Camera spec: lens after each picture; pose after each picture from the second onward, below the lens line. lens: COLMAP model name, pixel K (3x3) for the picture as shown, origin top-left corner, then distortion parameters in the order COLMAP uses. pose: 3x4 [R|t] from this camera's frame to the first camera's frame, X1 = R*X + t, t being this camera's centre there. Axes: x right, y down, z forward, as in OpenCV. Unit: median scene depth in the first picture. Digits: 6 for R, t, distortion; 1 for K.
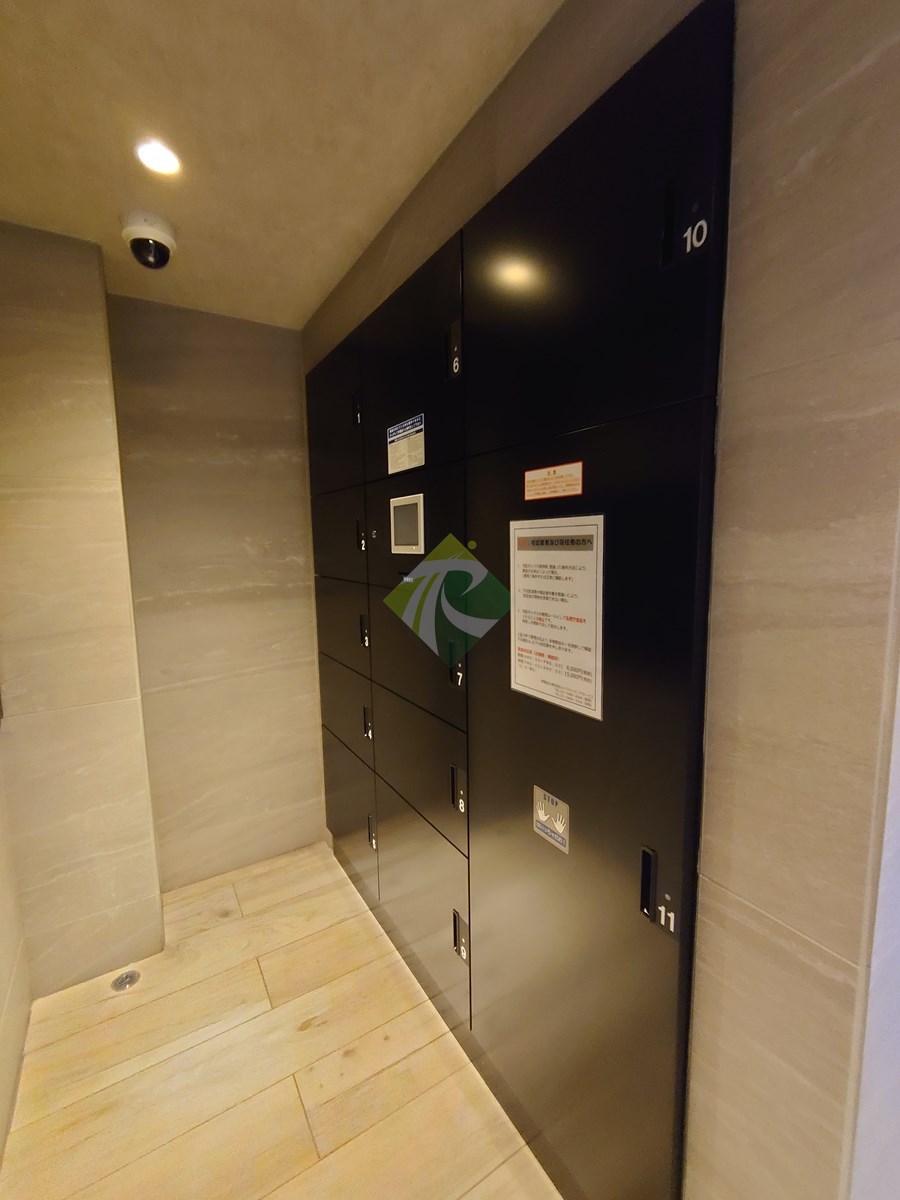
lens RADIAL K [[517.8, 0, 451.6], [0, 517.8, 603.5], [0, 0, 1]] dist [-0.000976, -0.000592]
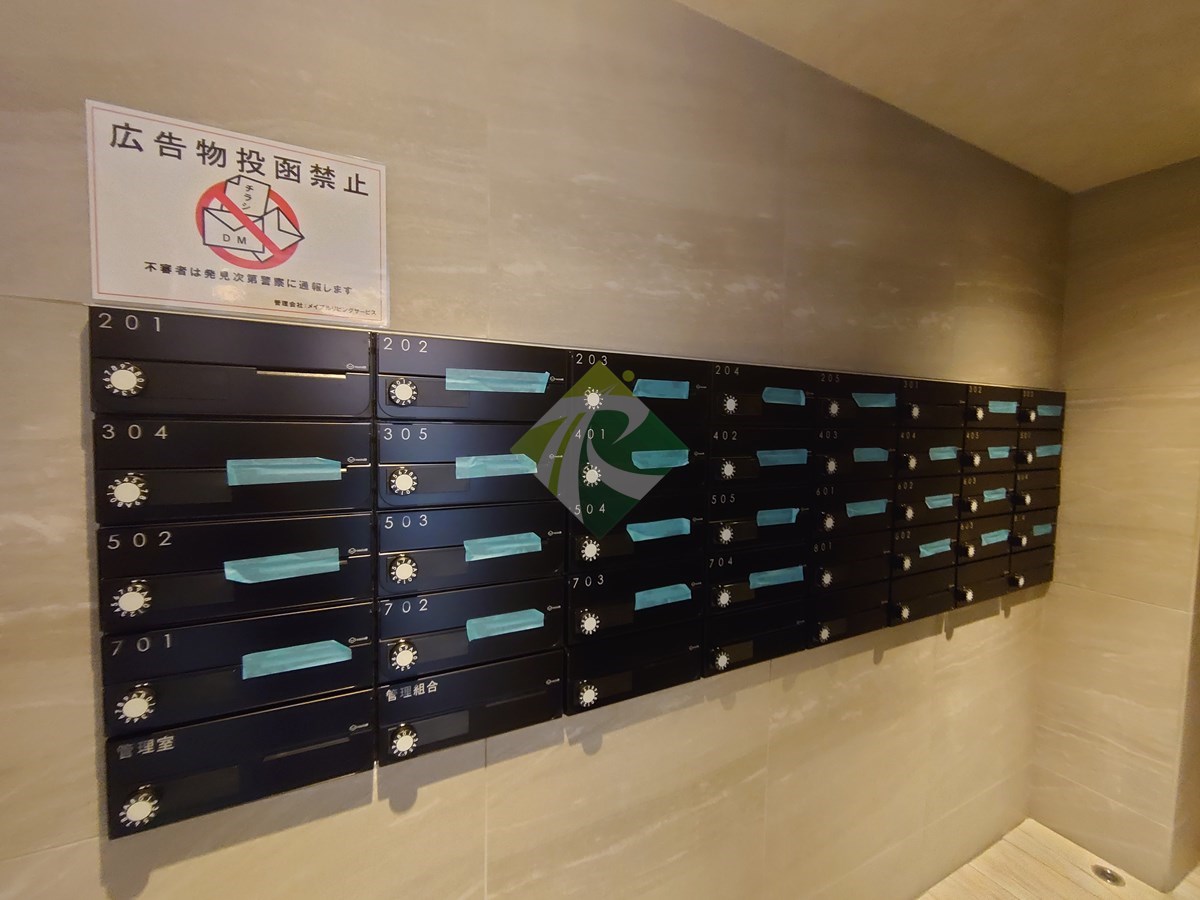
lens RADIAL K [[517.8, 0, 600.5], [0, 517.8, 448.9], [0, 0, 1]] dist [-0.000976, -0.000592]
pose [[-0.078609, 0.070641, -0.994400, 0.415053], [-0.134418, 0.987626, 0.080785, -0.047300], [0.987802, 0.140016, -0.068141, -0.034124]]
